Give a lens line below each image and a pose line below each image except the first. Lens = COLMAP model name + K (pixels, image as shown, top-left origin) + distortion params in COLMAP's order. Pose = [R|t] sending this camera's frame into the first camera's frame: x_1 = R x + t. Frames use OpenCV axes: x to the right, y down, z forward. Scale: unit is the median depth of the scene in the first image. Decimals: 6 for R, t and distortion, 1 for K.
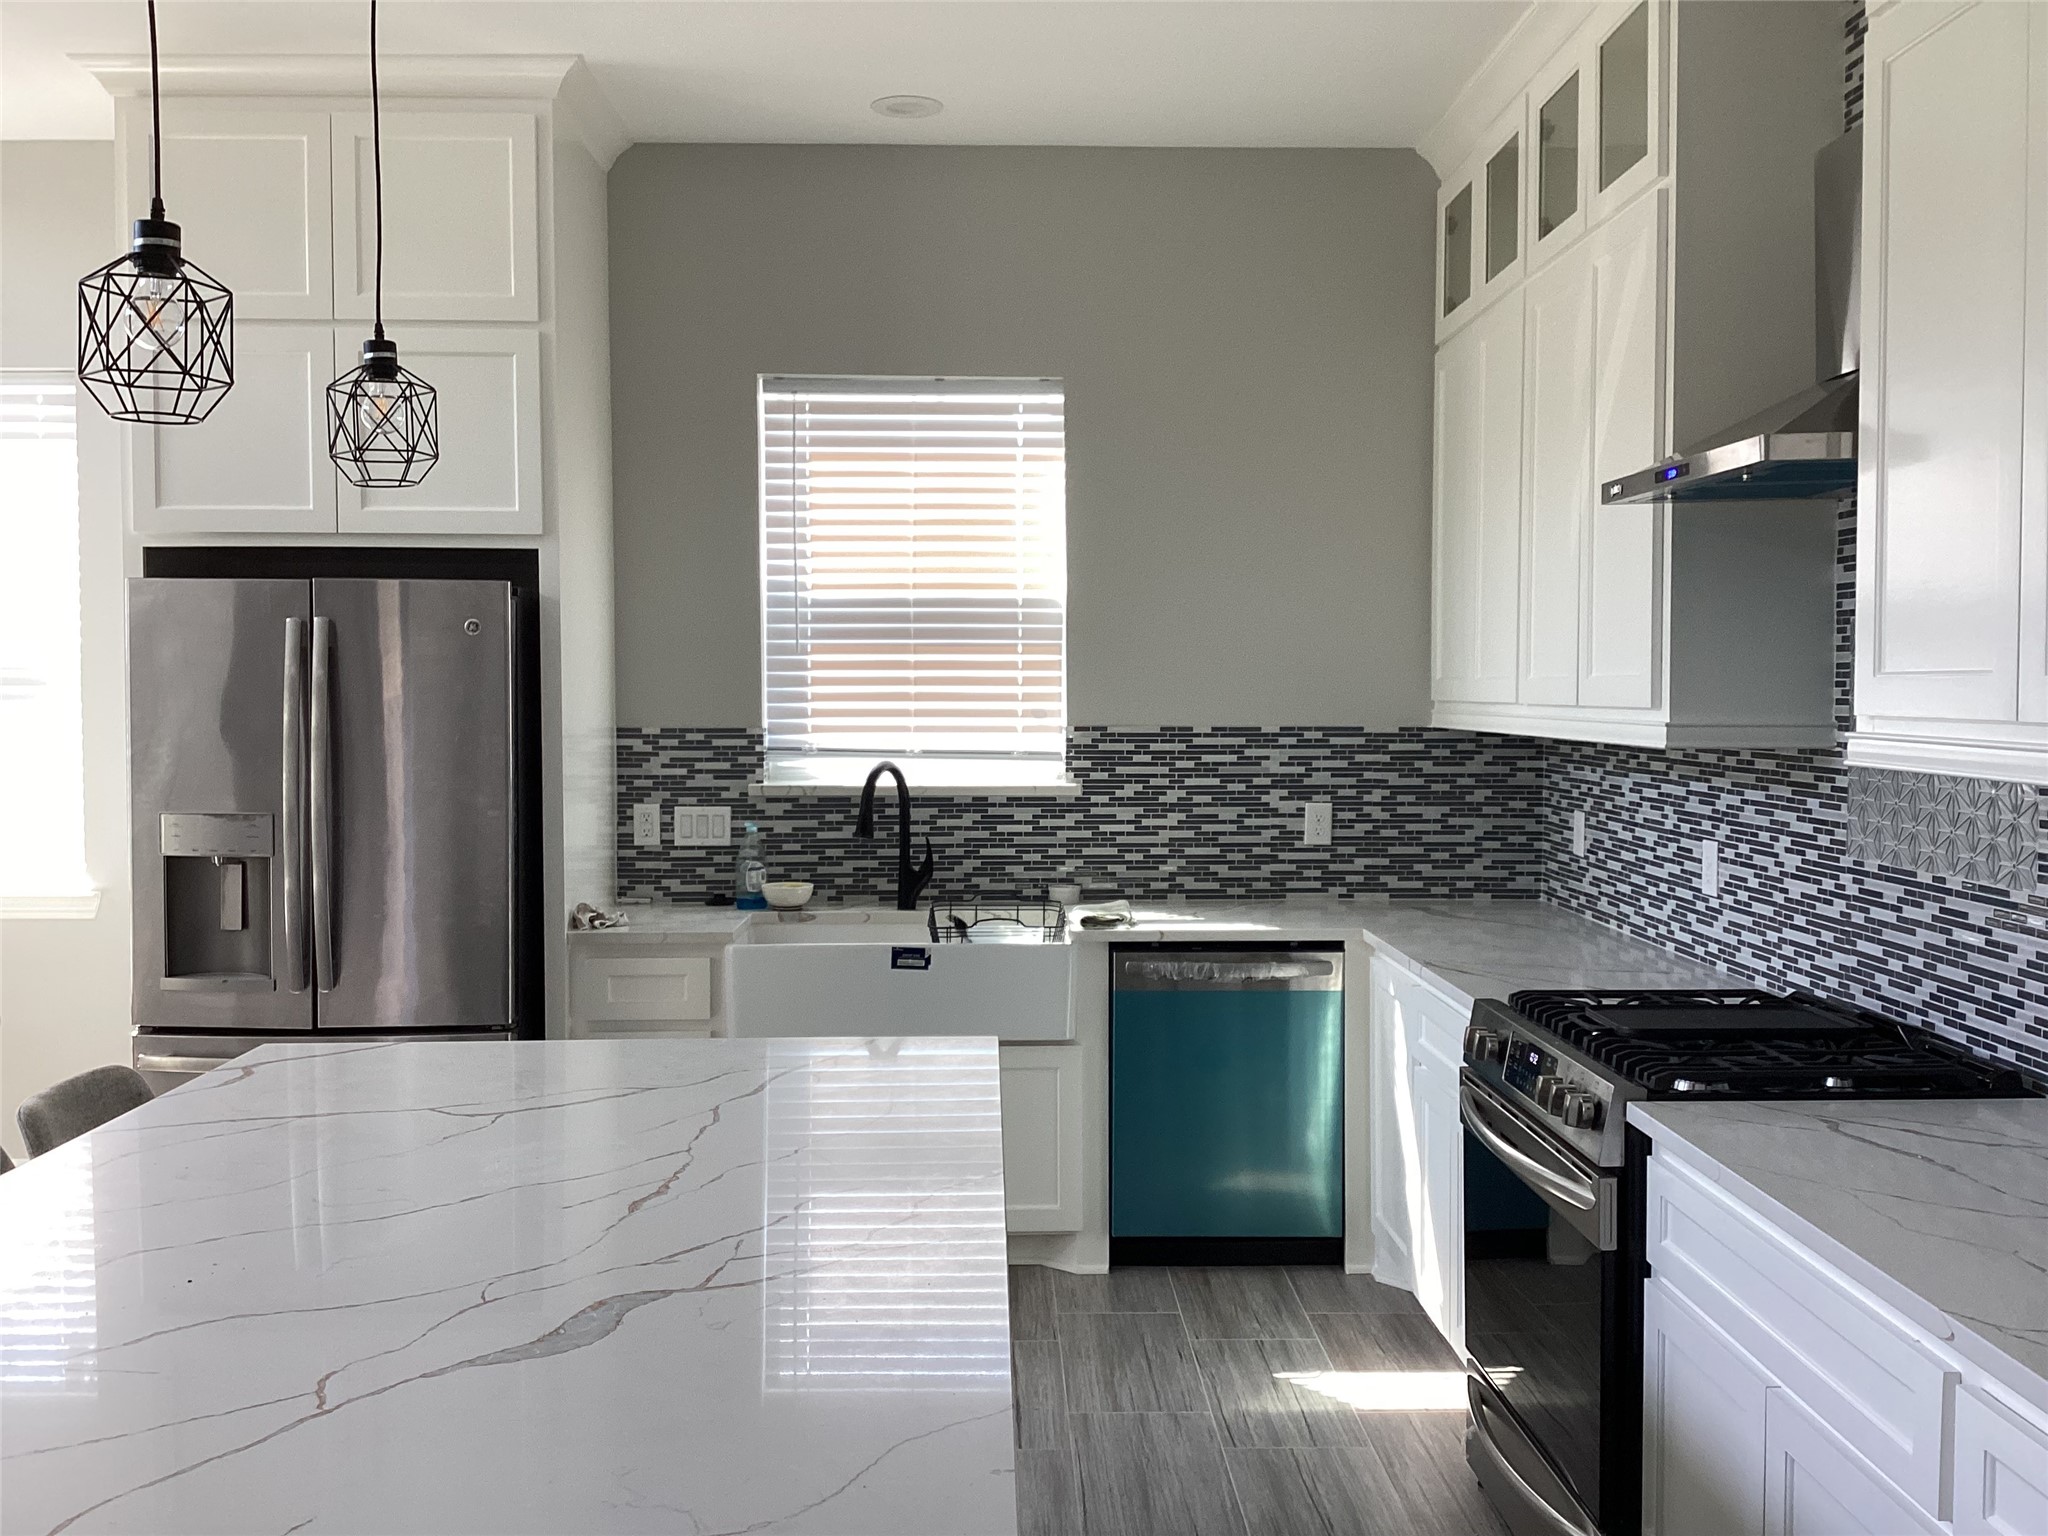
lens RADIAL K [[1860.4, 0, 1030.1], [0, 1860.4, 755.1], [0, 0, 1]] dist [0.139016, -0.262737]
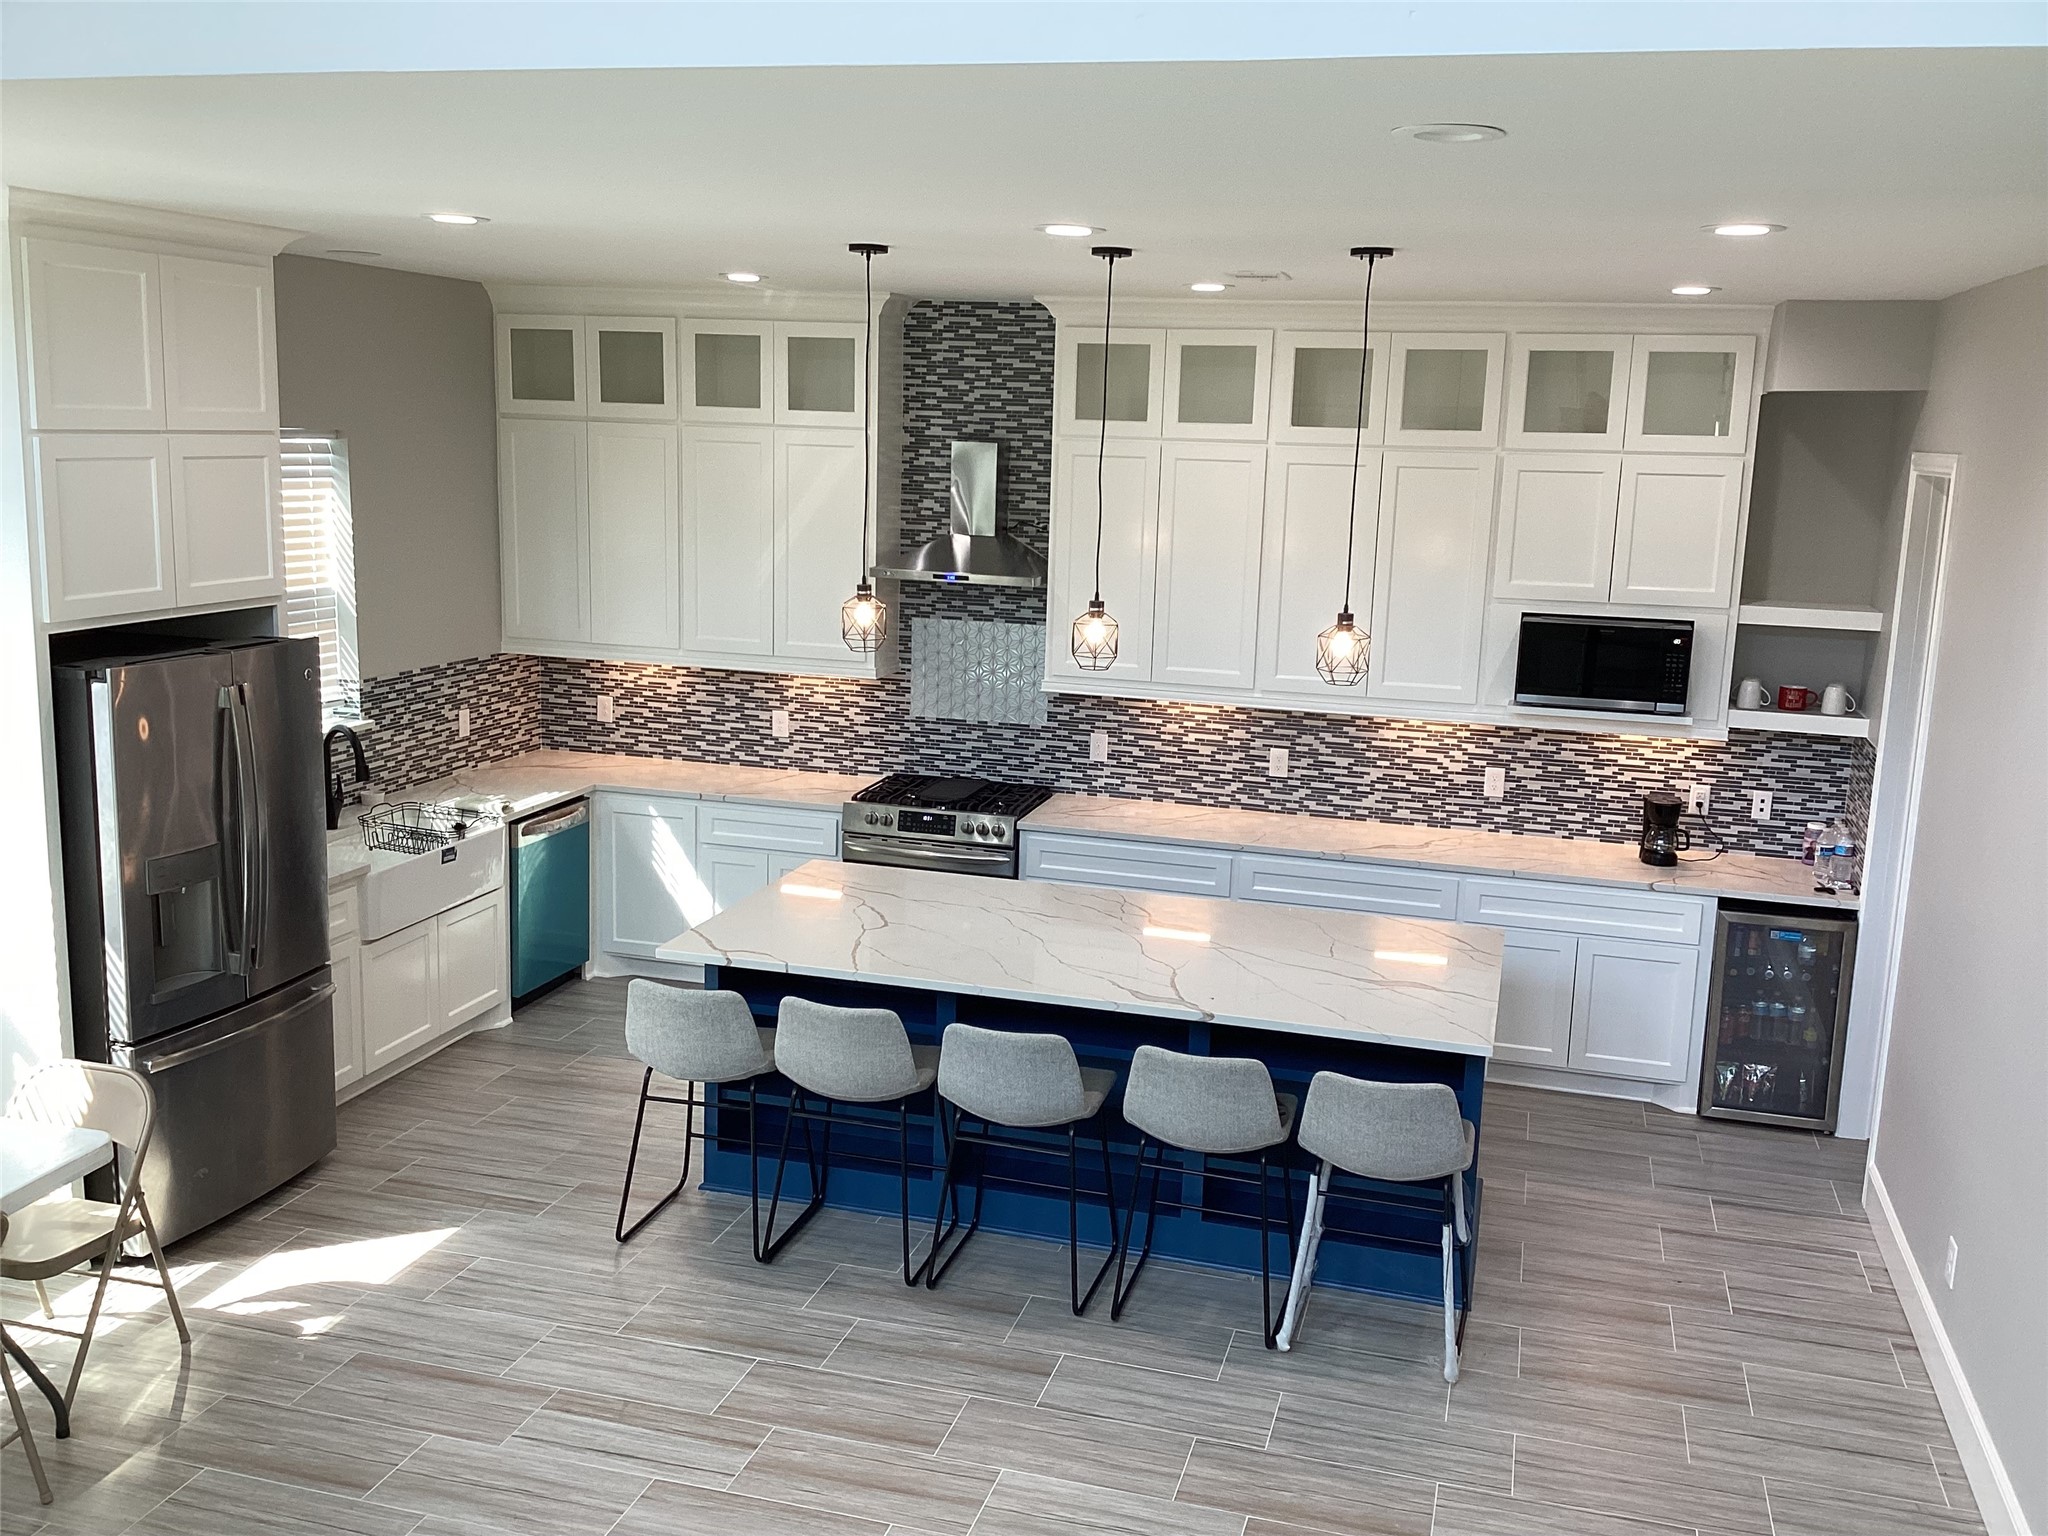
lens RADIAL K [[1882.3, 0, 1024.0], [0, 1882.3, 768.0], [0, 0, 1]] dist [0.140874, -0.253244]
pose [[0.294130, -0.165804, 0.941274, -1.193311], [0.005353, 0.985108, 0.171852, -0.194062], [-0.955751, -0.045508, 0.290637, 0.100769]]
